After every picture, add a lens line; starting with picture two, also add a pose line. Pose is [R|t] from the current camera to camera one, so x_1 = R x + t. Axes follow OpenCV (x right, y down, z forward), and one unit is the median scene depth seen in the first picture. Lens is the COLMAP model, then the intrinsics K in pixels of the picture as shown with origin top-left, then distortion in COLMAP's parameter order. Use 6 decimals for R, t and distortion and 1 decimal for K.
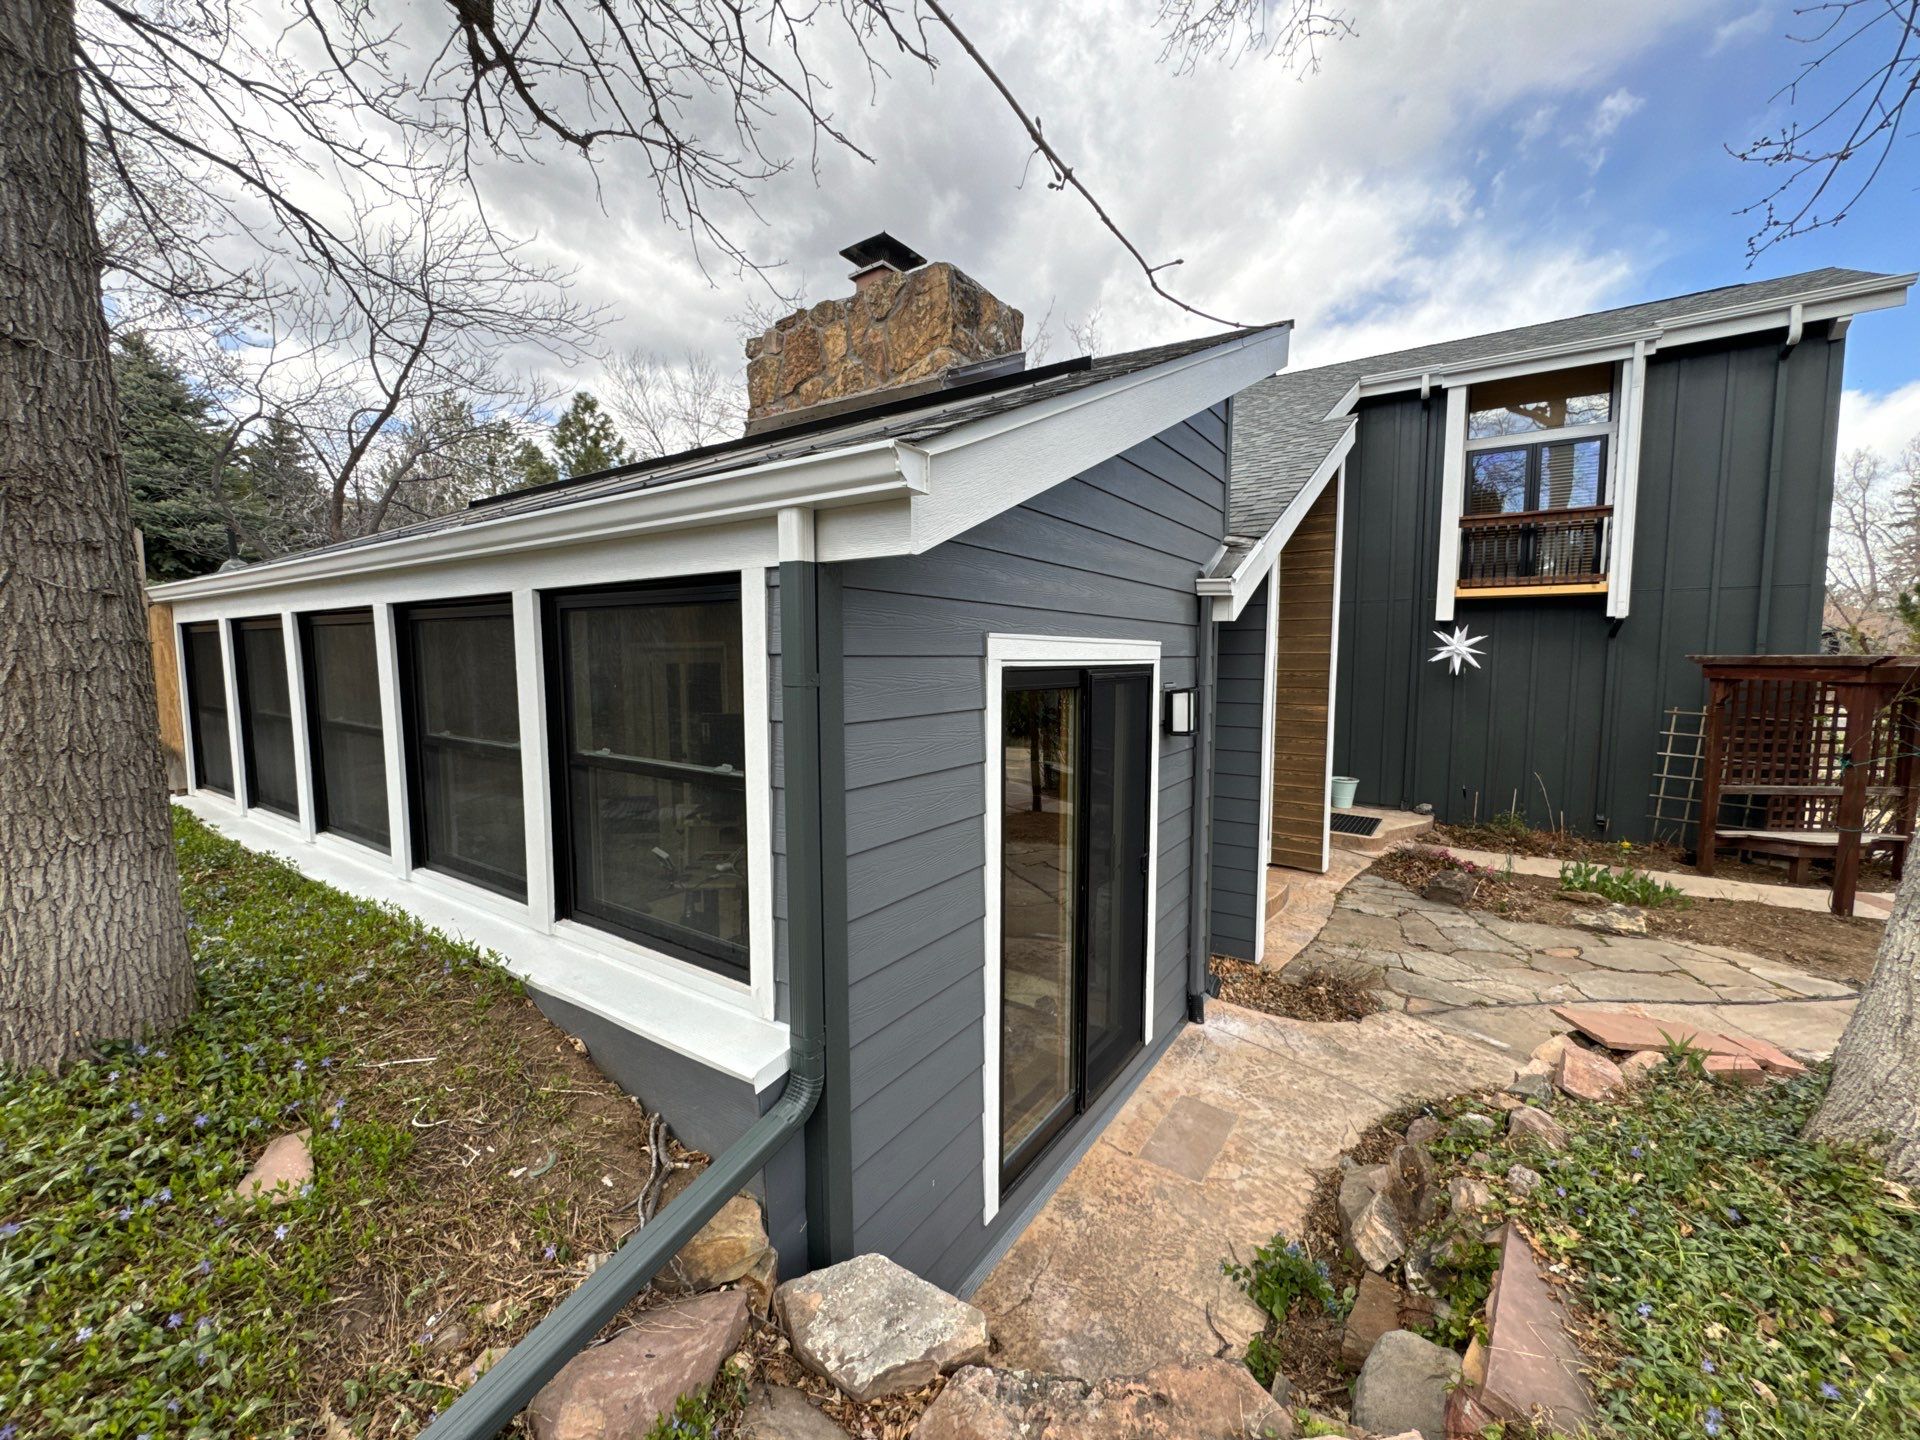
lens RADIAL K [[767.1, 0, 961.1], [0, 767.1, 719.6], [0, 0, 1]] dist [-0.002776, 0.000575]
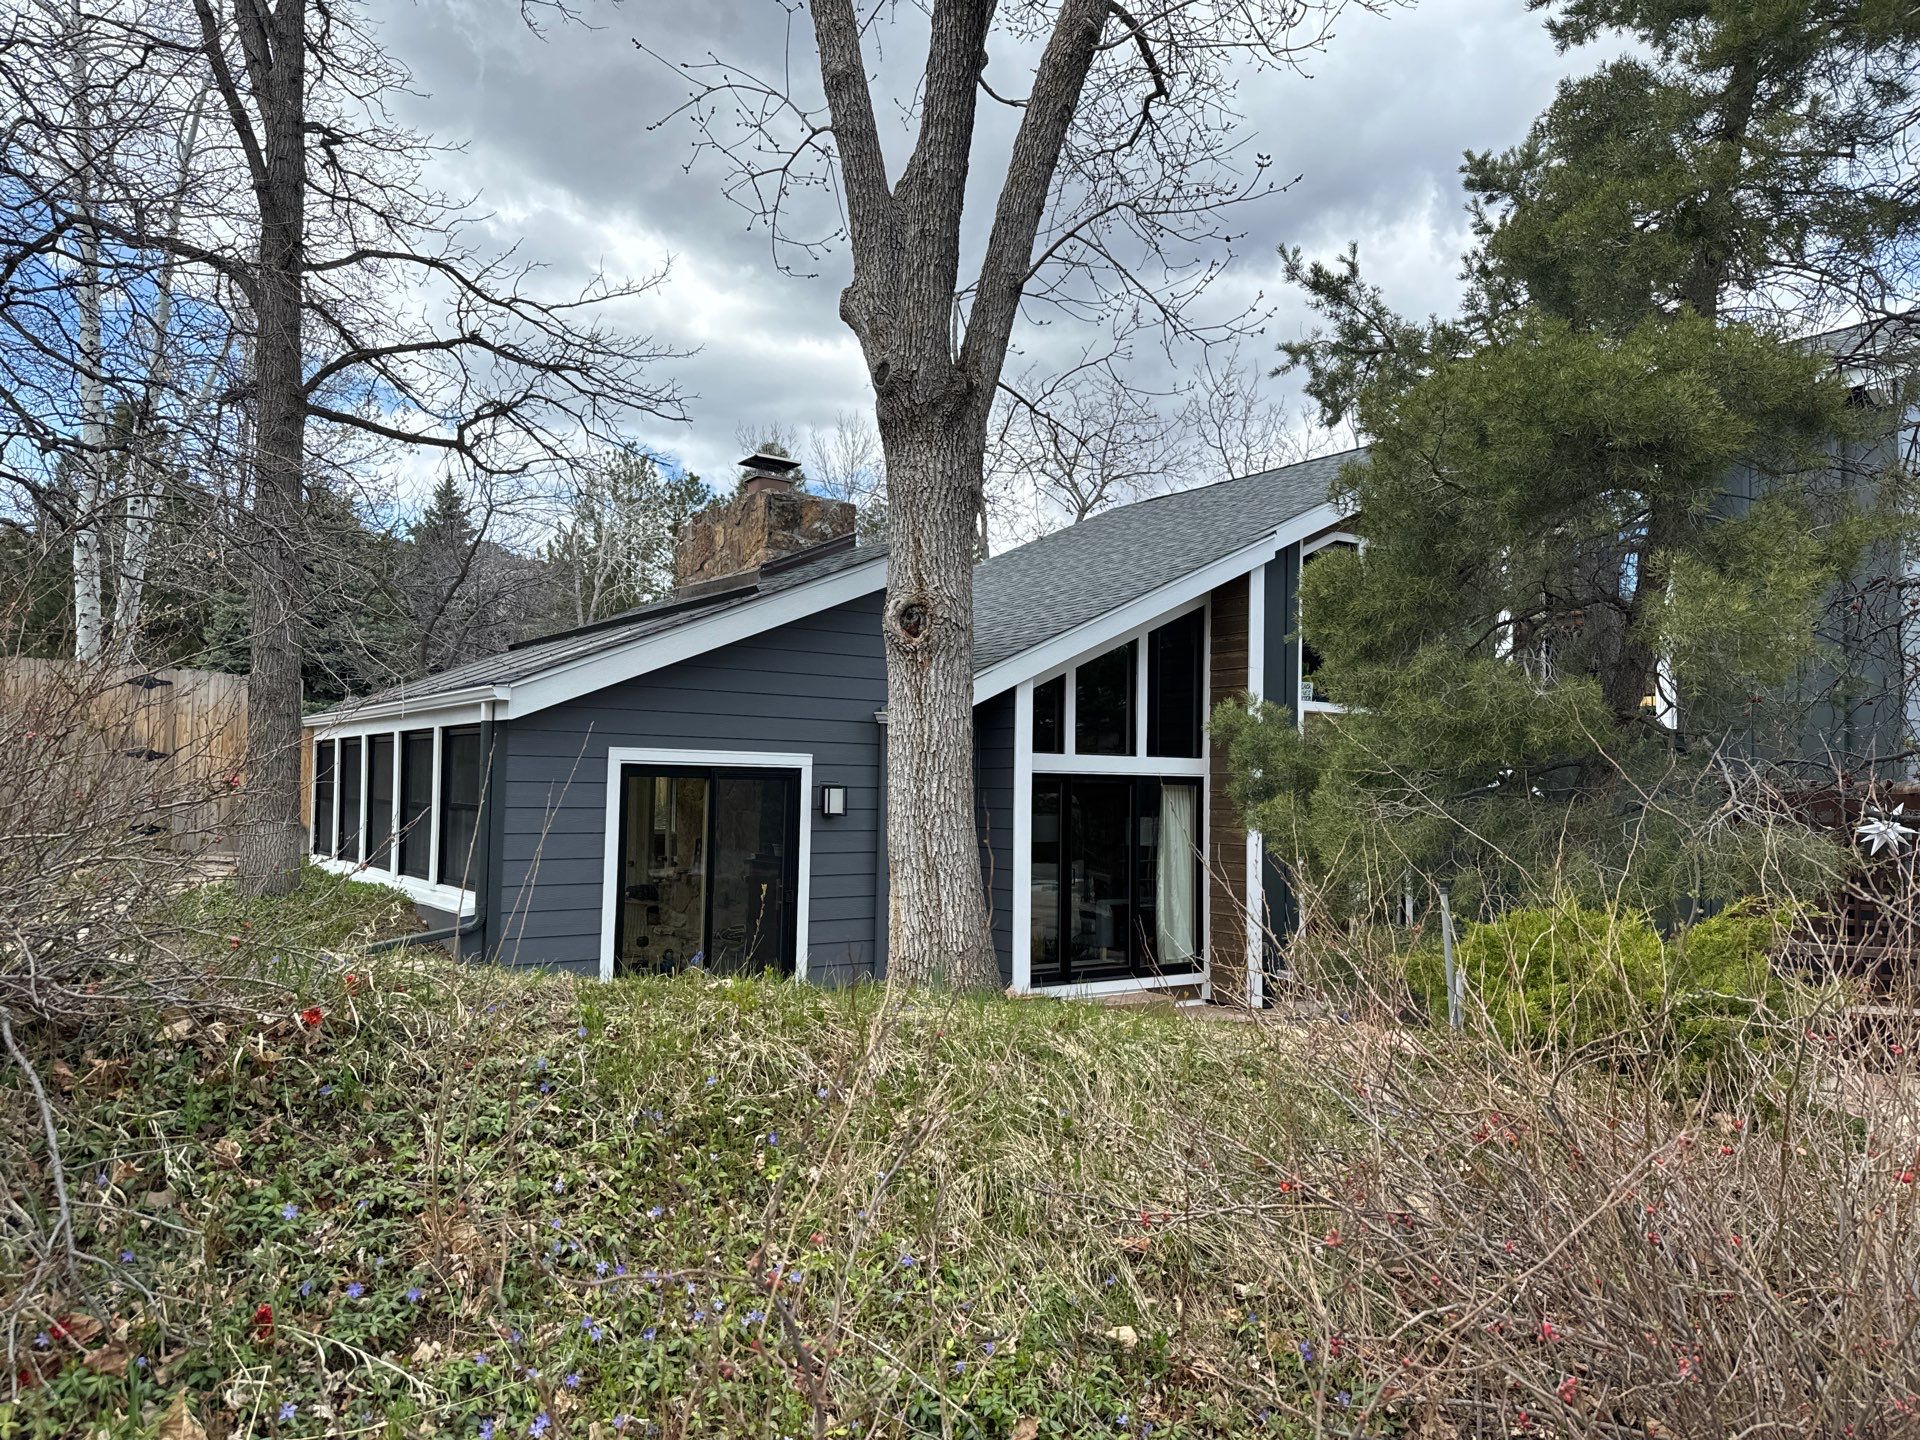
lens RADIAL K [[1348.3, 0, 969.6], [0, 1348.3, 733.4], [0, 0, 1]] dist [0.137454, -0.289761]
pose [[0.938188, 0.000471, -0.346125, 1.077605], [-0.045304, 0.991563, -0.121450, 0.124613], [0.343147, 0.129624, 0.930294, -1.030551]]
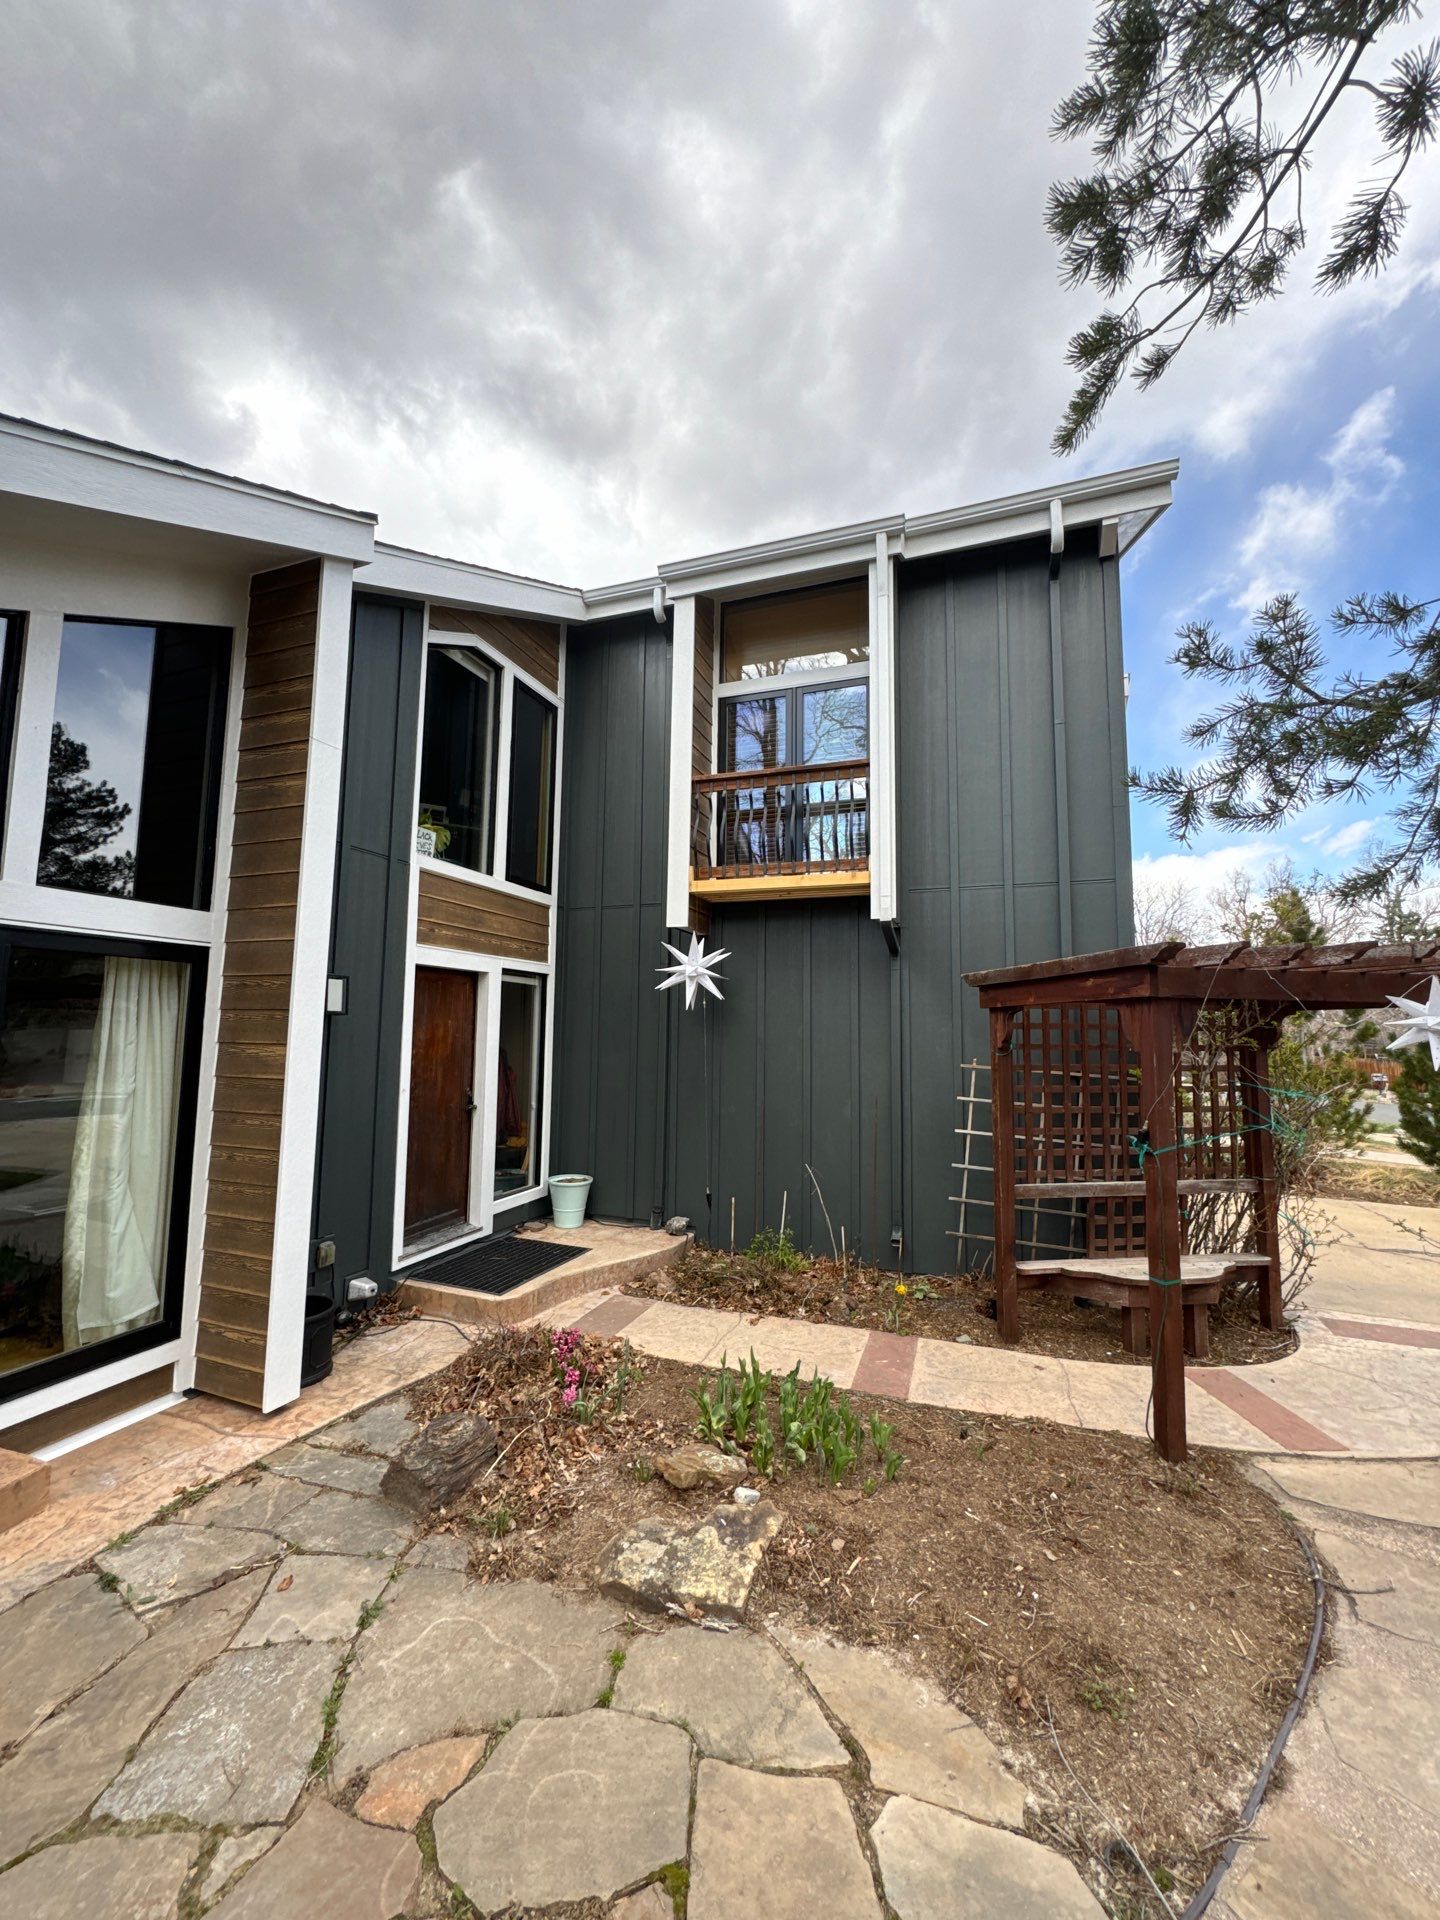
lens RADIAL K [[763.8, 0, 721.8], [0, 763.8, 960.7], [0, 0, 1]] dist [0.000271, -0.000091]
pose [[0.969094, 0.036371, 0.243995, 0.909888], [0.007410, 0.984334, -0.176160, 0.023821], [-0.246579, 0.172524, 0.953643, 0.668253]]
